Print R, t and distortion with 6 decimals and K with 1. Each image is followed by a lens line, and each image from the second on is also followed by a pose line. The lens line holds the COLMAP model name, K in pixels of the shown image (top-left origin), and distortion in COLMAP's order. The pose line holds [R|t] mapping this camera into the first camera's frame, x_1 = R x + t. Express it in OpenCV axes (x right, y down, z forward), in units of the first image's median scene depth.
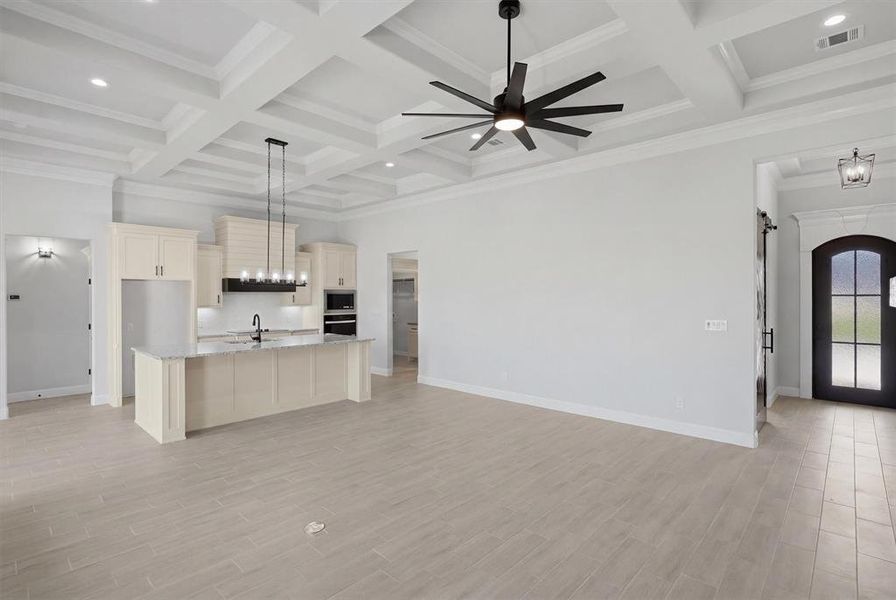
lens RADIAL K [[432.9, 0, 448.7], [0, 432.9, 298.1], [0, 0, 1]] dist [-0.001374, 0.000700]
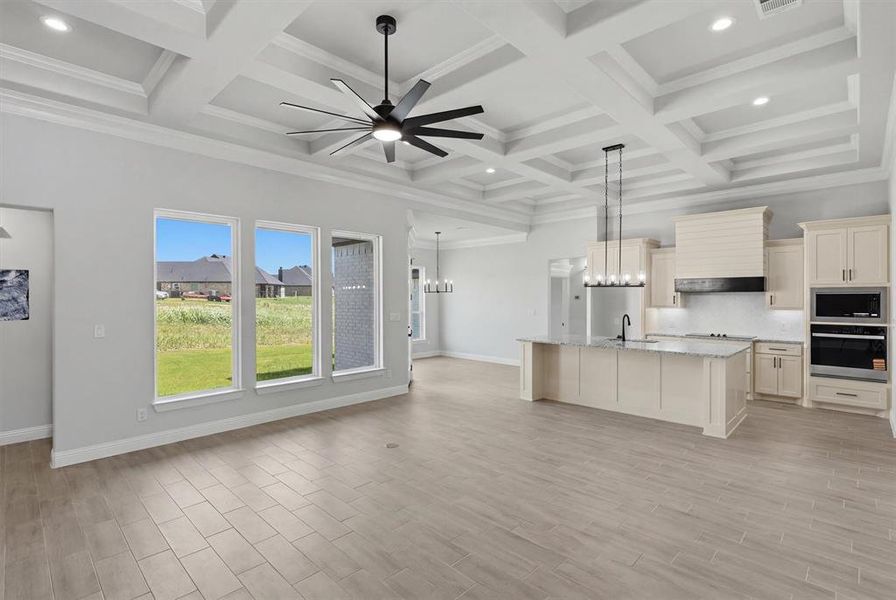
lens RADIAL K [[432.9, 0, 448.7], [0, 432.9, 298.1], [0, 0, 1]] dist [-0.001374, 0.000700]
pose [[-0.014072, 0.005570, -0.999885, 0.809293], [-0.003567, 0.999978, 0.005621, -0.008771], [0.999895, 0.003646, -0.014052, 0.787843]]
